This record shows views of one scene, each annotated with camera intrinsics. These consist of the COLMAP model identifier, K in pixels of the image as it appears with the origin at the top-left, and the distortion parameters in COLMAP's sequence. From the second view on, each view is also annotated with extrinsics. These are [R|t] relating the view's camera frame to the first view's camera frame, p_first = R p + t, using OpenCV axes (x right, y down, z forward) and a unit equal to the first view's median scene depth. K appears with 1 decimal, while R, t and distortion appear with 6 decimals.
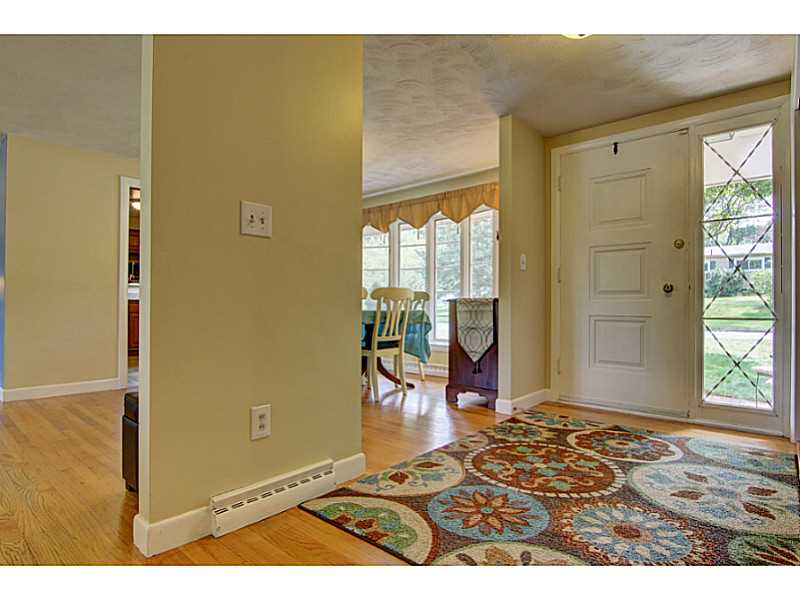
lens RADIAL K [[436.2, 0, 400.0], [0, 436.2, 300.0], [0, 0, 1]] dist [0.000515, 0.000031]
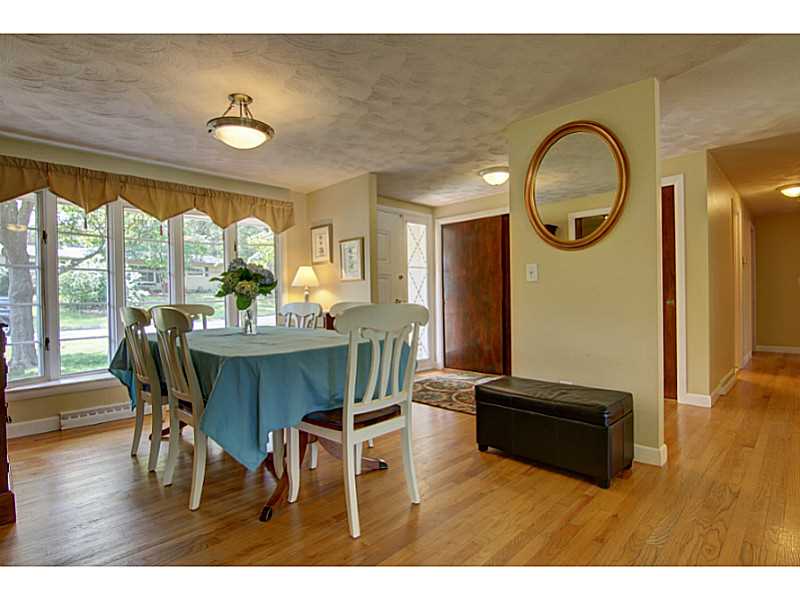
lens RADIAL K [[399.6, 0, 400.0], [0, 399.6, 300.0], [0, 0, 1]] dist [-0.000225, -0.000051]
pose [[0.089511, -0.010478, 0.995931, -0.903313], [0.005446, 0.999935, 0.010031, -0.044107], [-0.995971, 0.004526, 0.089563, 0.759826]]
